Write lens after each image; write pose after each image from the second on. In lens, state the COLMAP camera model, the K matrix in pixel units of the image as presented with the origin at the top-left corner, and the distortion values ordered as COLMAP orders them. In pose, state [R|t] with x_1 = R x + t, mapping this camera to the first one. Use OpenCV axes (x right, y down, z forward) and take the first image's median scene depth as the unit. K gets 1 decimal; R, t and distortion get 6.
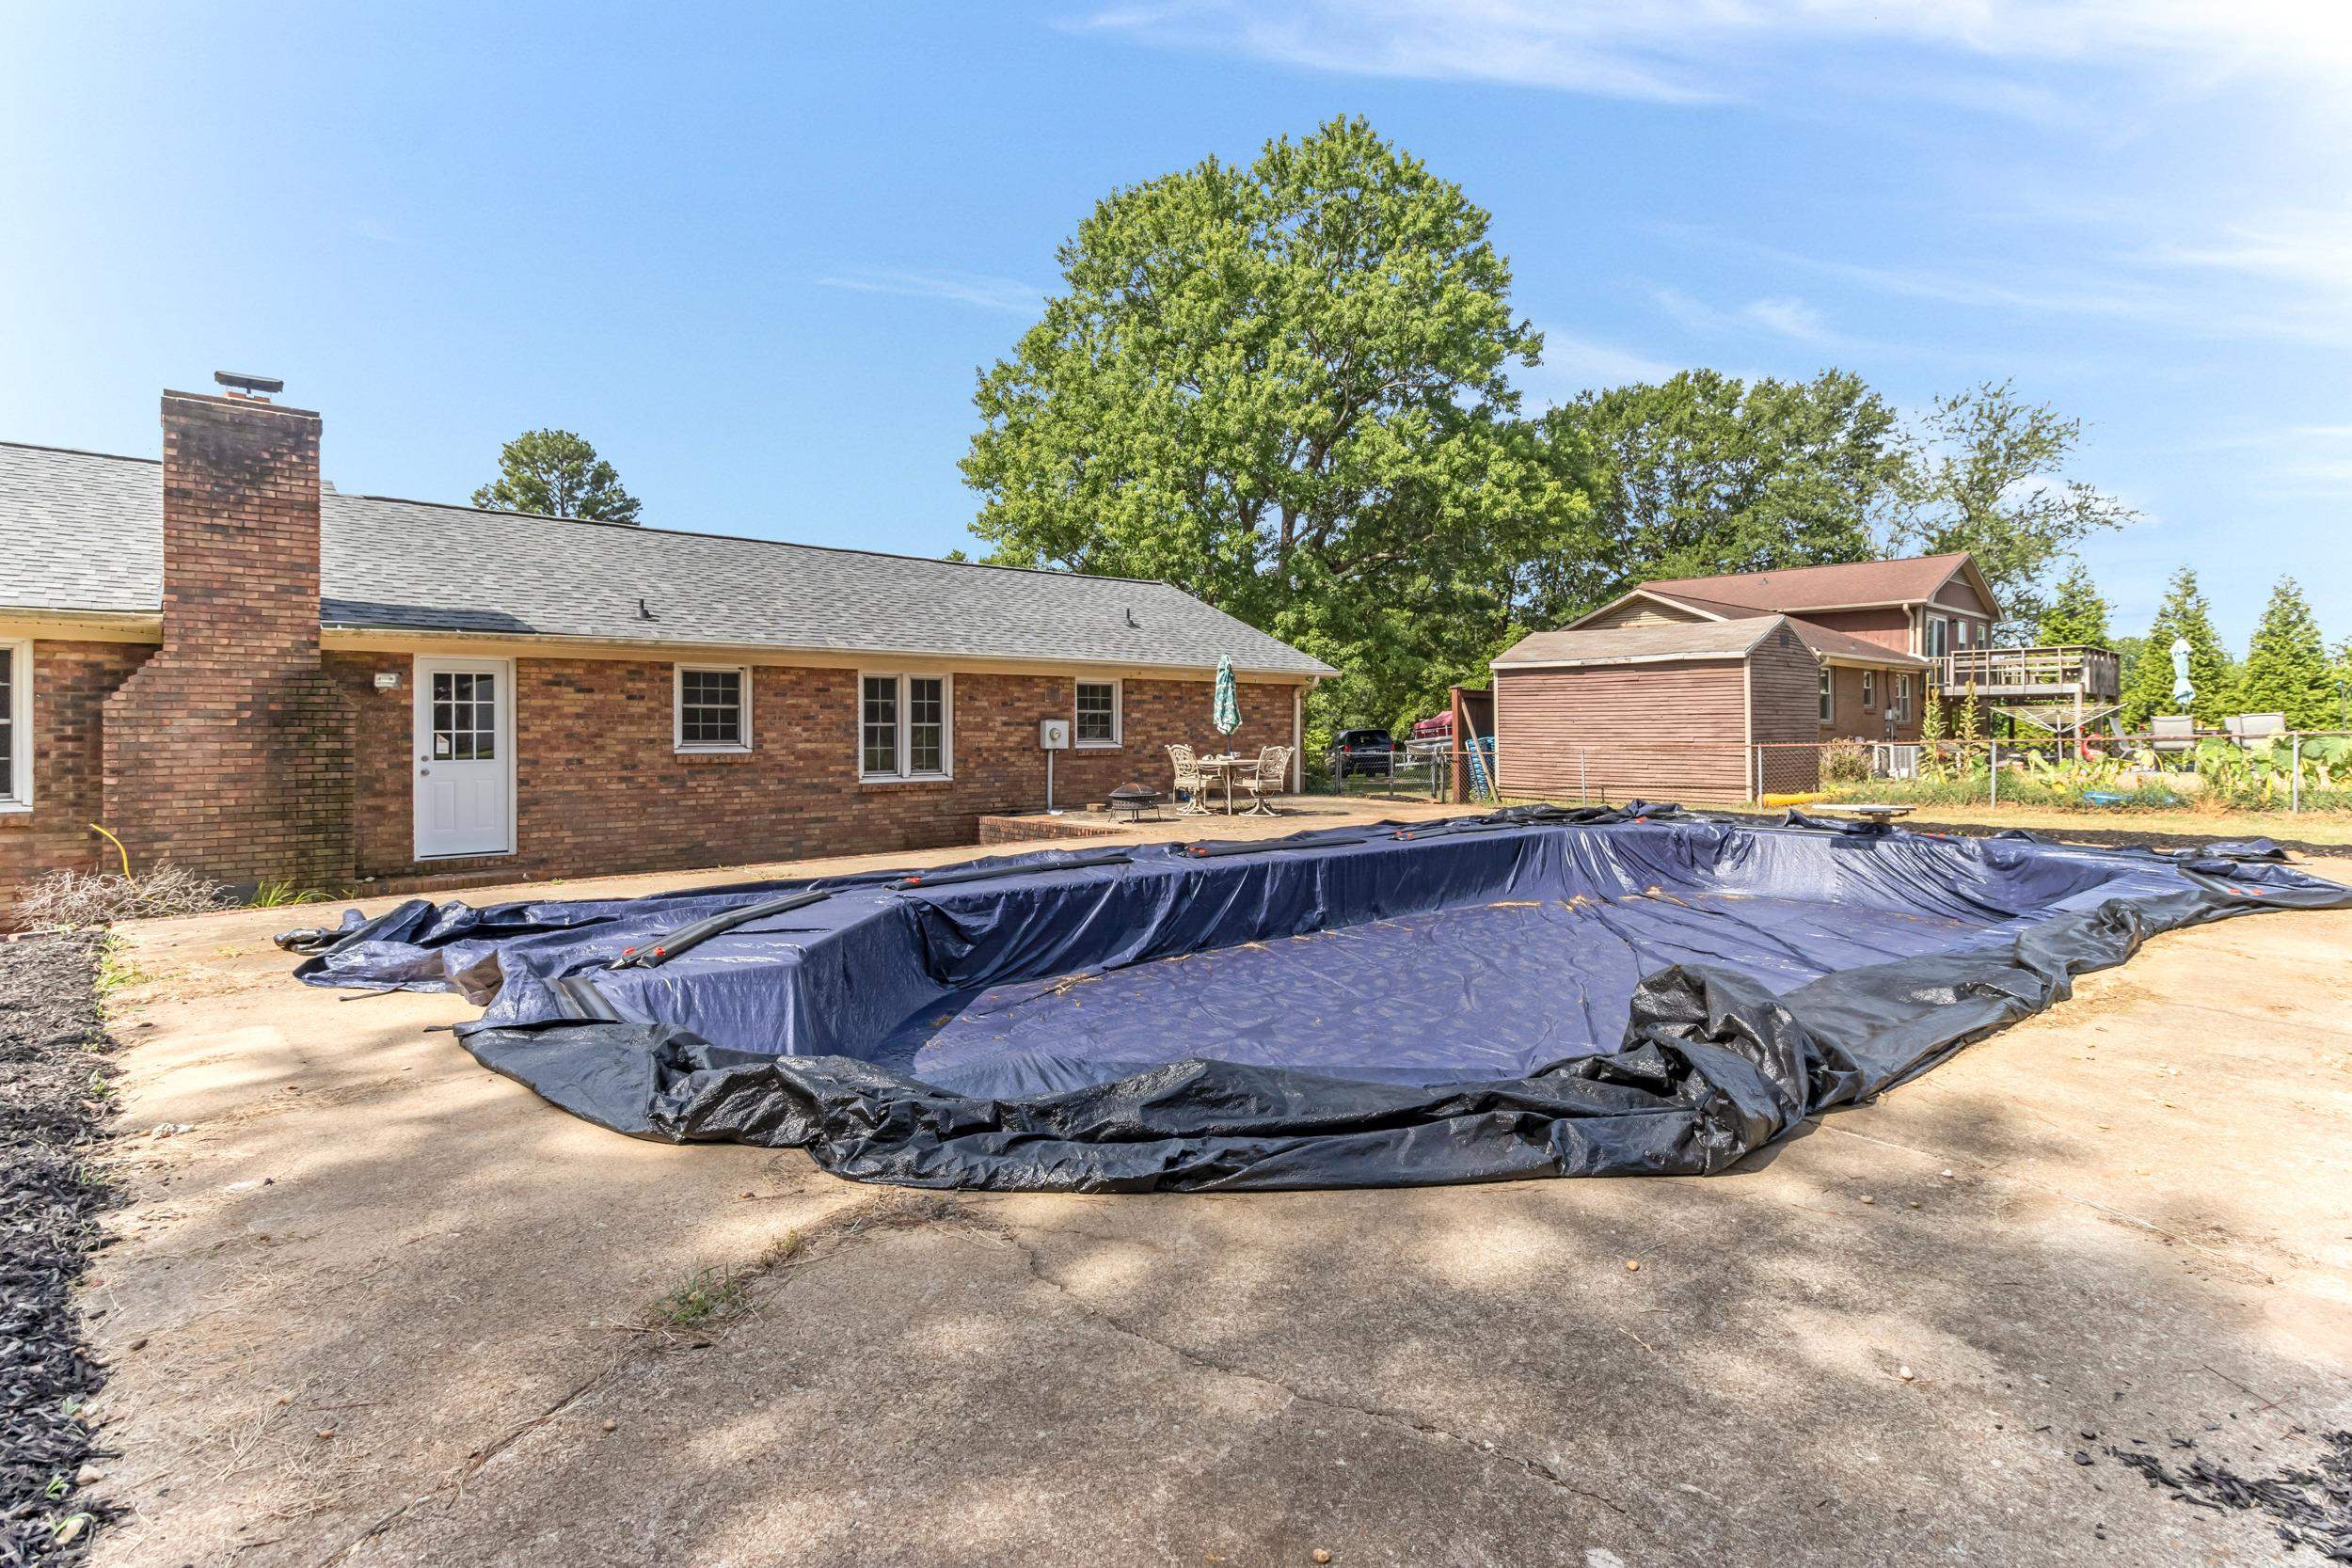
lens RADIAL K [[1132.6, 0, 1191.0], [0, 1132.6, 768.1], [0, 0, 1]] dist [-0.001430, 0.000228]
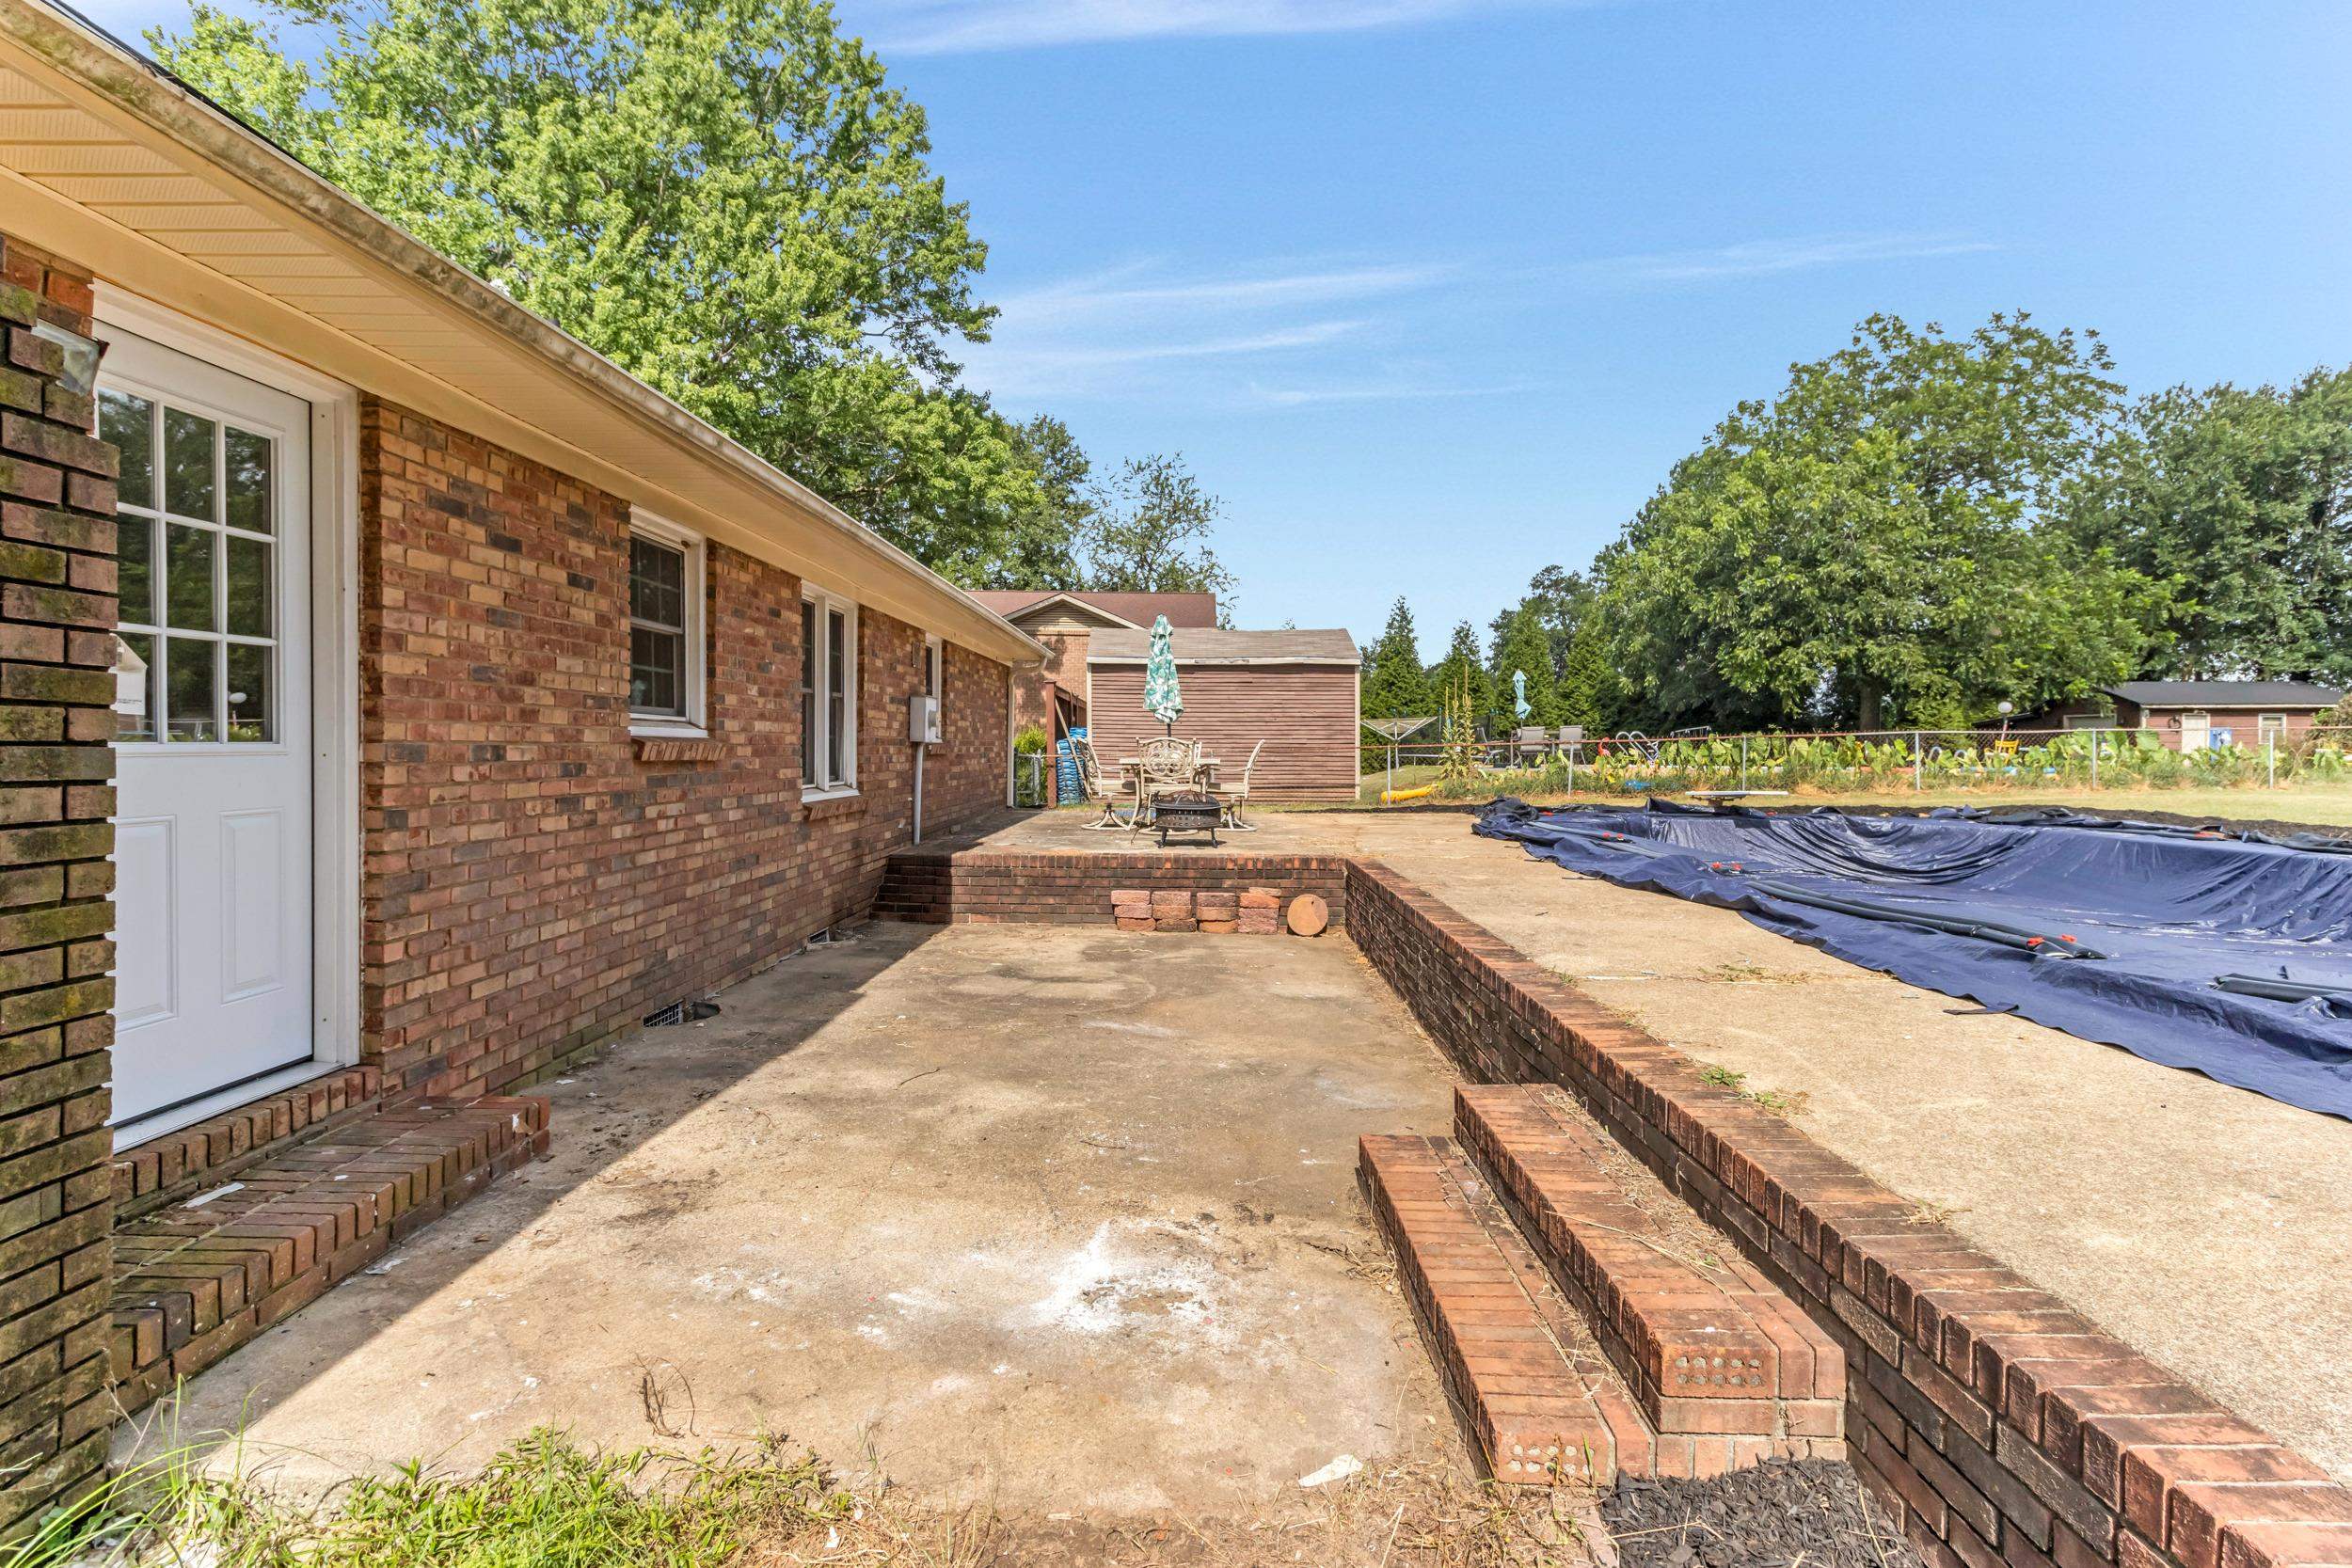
lens RADIAL K [[1132.6, 0, 1176.7], [0, 1132.6, 778.5], [0, 0, 1]] dist [-0.001430, 0.000228]
pose [[0.693422, -0.015449, 0.720366, -0.625202], [0.019019, 0.999814, 0.003134, 0.004534], [-0.720281, 0.011527, 0.693587, 0.605024]]
